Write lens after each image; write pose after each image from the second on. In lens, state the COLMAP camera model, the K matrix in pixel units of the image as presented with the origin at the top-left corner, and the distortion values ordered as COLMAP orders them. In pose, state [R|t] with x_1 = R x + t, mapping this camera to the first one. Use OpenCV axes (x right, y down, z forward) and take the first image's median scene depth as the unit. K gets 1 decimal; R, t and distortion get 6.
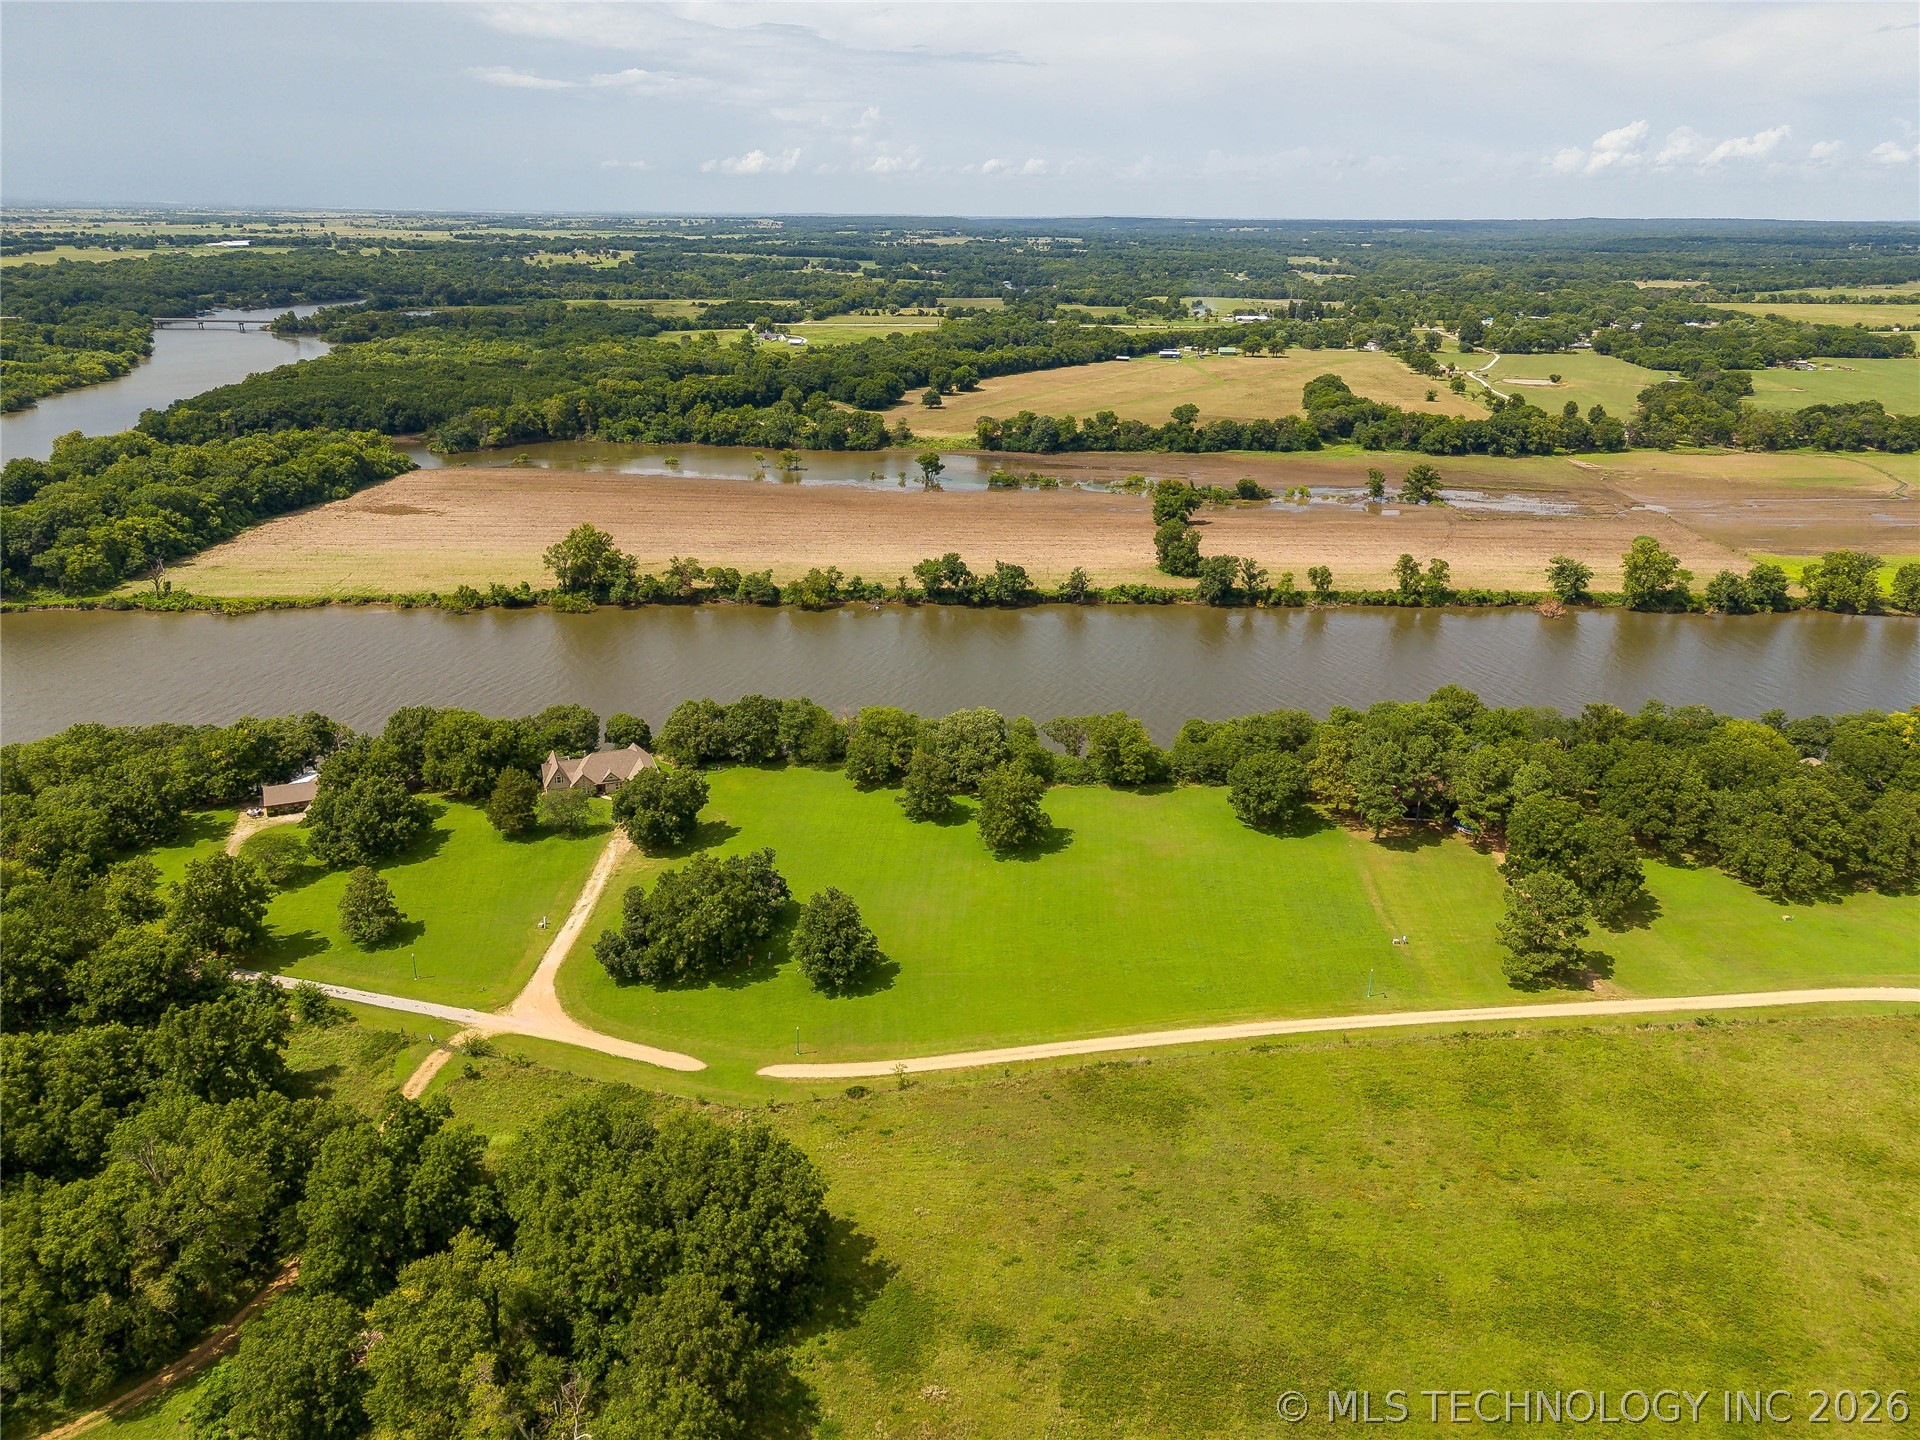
lens RADIAL K [[1407.0, 0, 964.6], [0, 1407.0, 710.8], [0, 0, 1]] dist [0.062948, -0.048690]
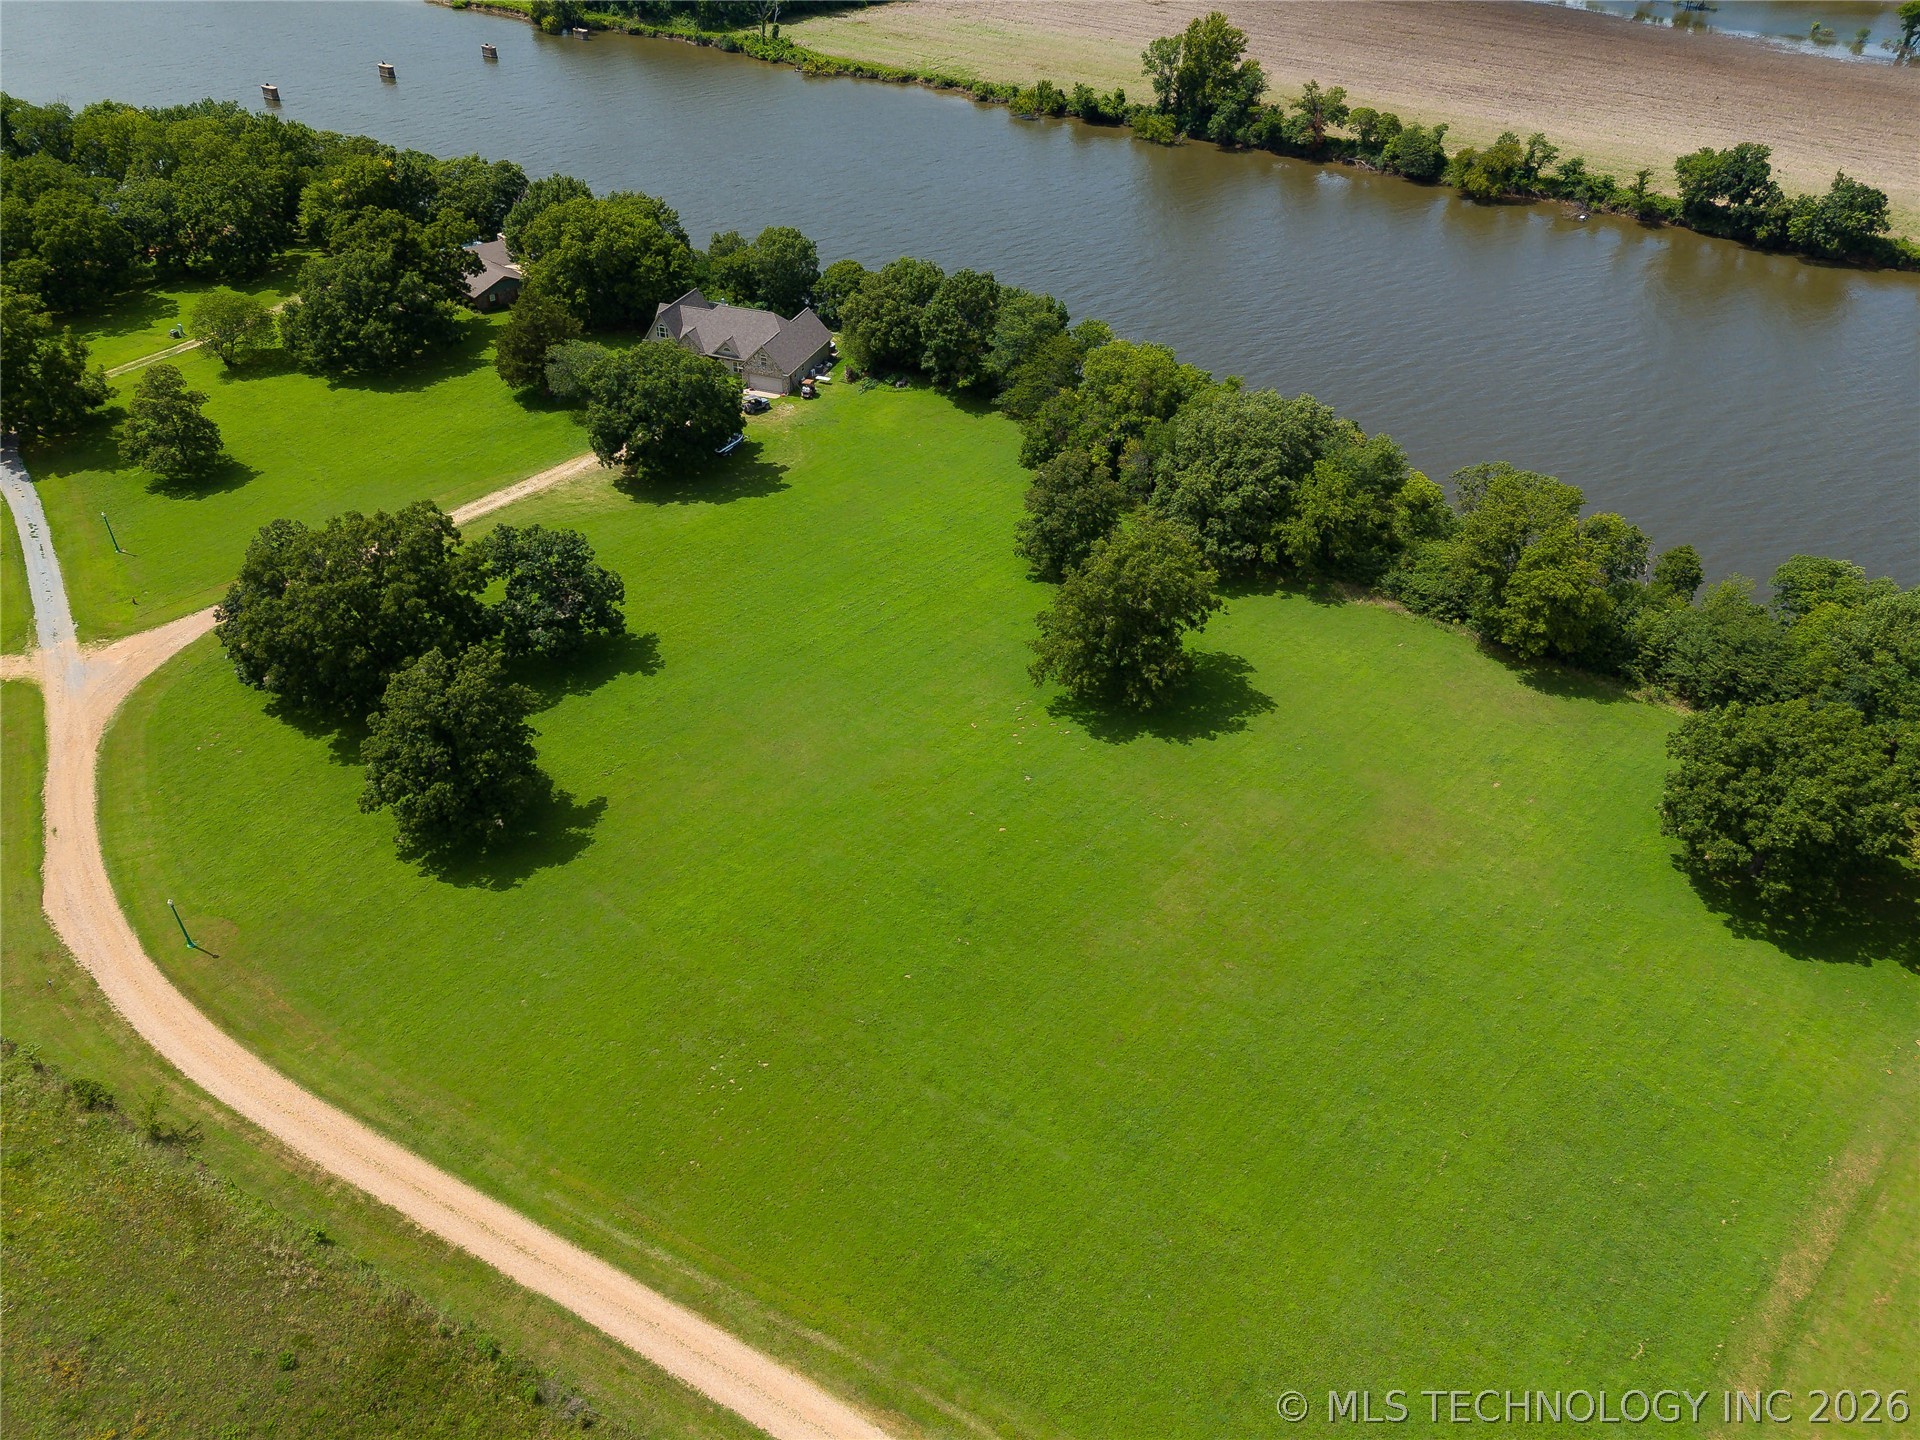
lens RADIAL K [[1407.0, 0, 964.6], [0, 1407.0, 713.6], [0, 0, 1]] dist [0.062948, -0.048690]
pose [[0.773173, 0.378130, -0.509138, 0.127512], [-0.225452, 0.914249, 0.336631, -0.024238], [0.592769, -0.145488, 0.792123, 0.314891]]
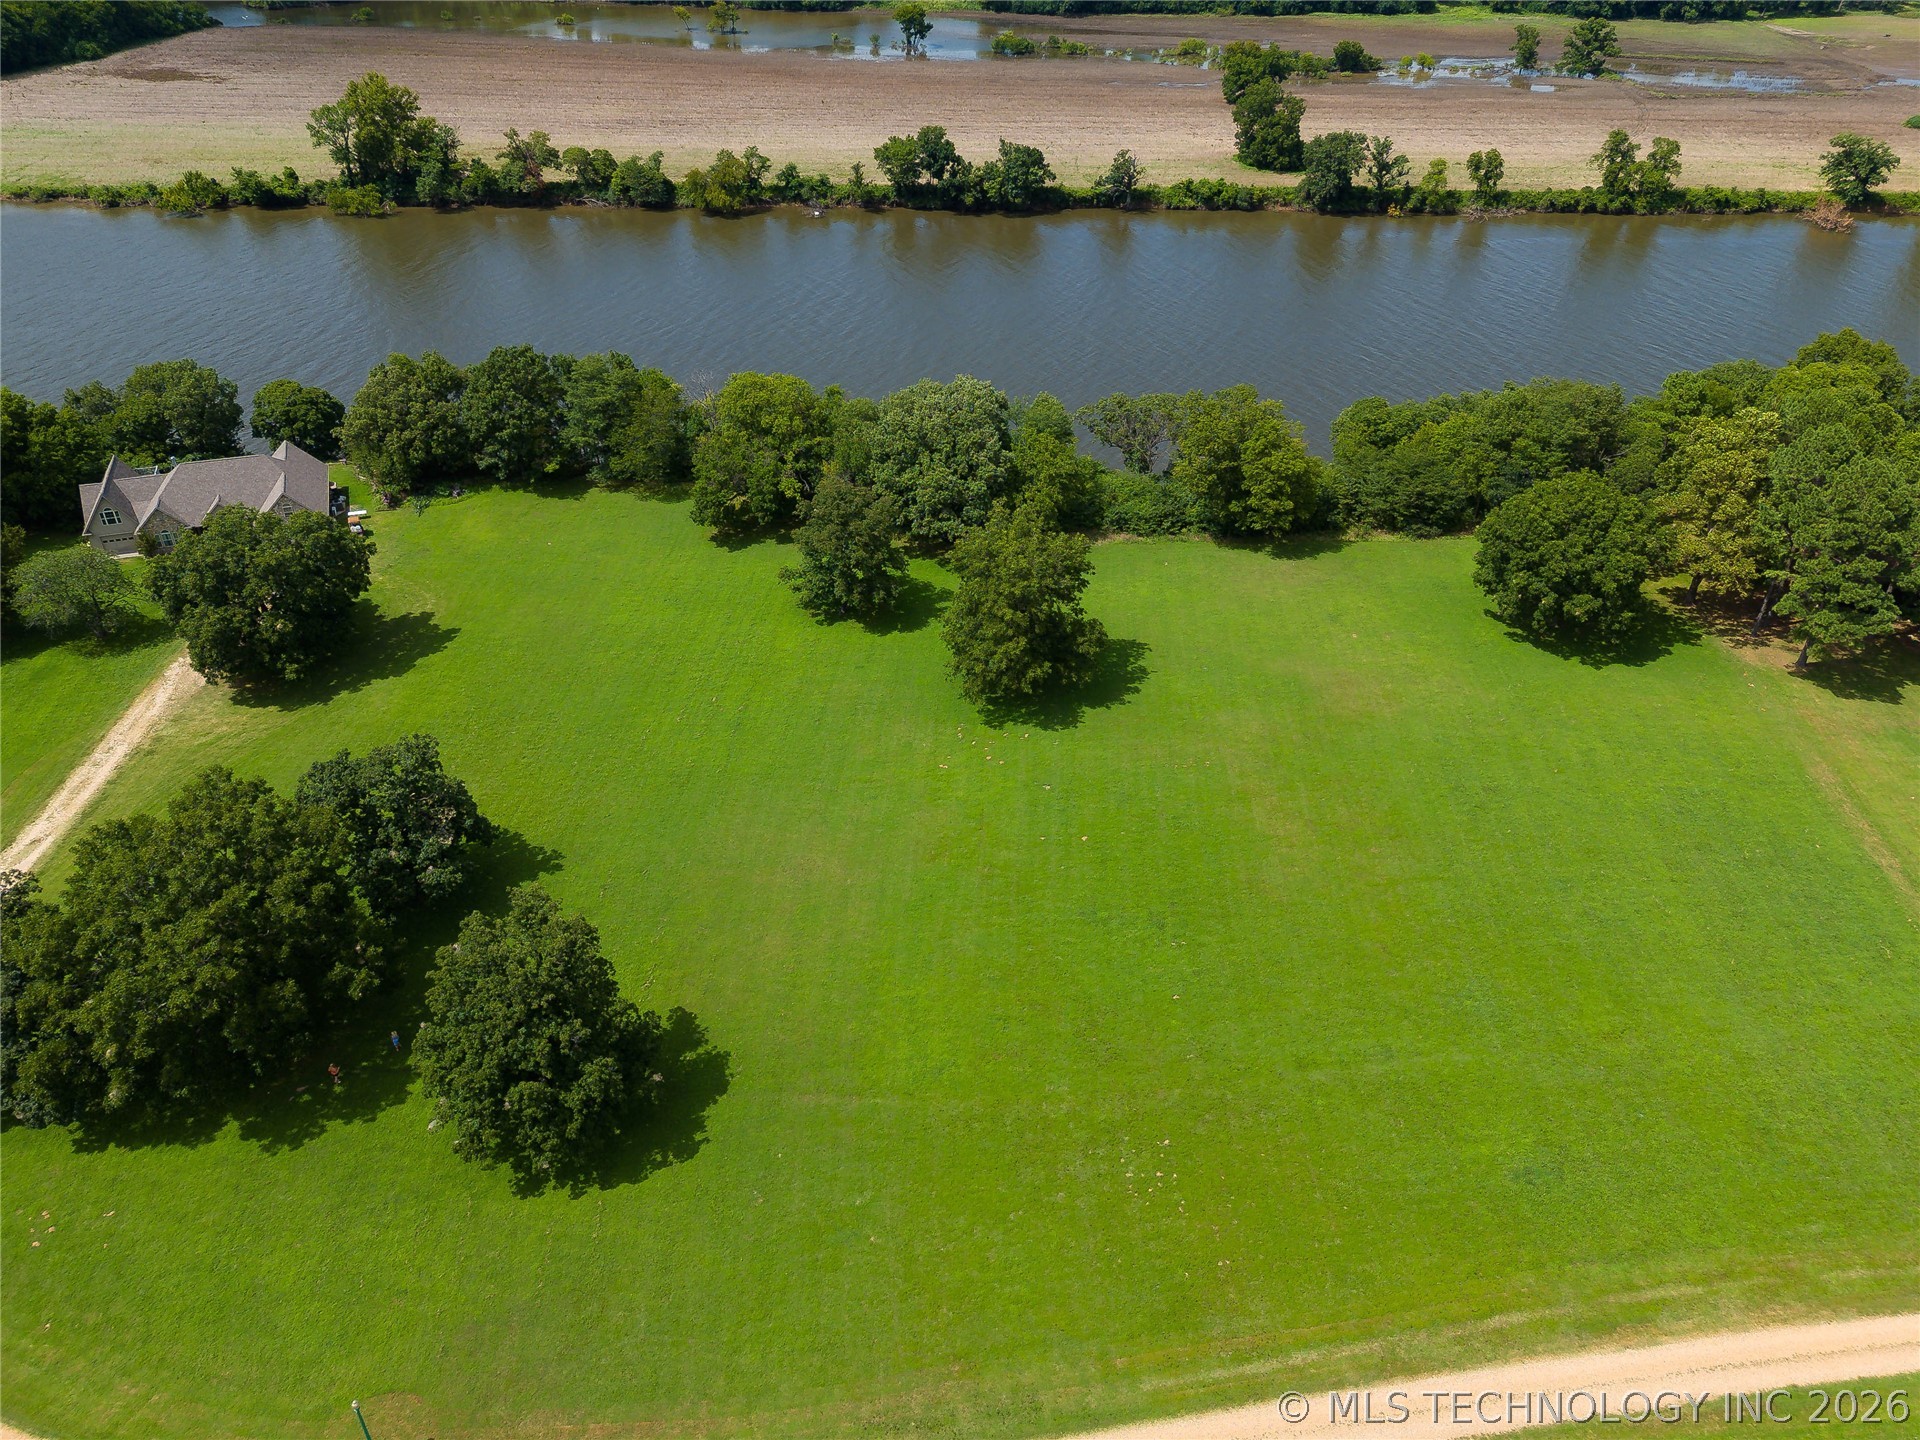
lens RADIAL K [[1407.0, 0, 963.6], [0, 1407.0, 711.4], [0, 0, 1]] dist [0.062948, -0.048690]
pose [[0.999983, 0.005244, -0.002729, 0.008651], [-0.004452, 0.971735, 0.236032, -0.003013], [0.003890, -0.236015, 0.971742, 0.289327]]
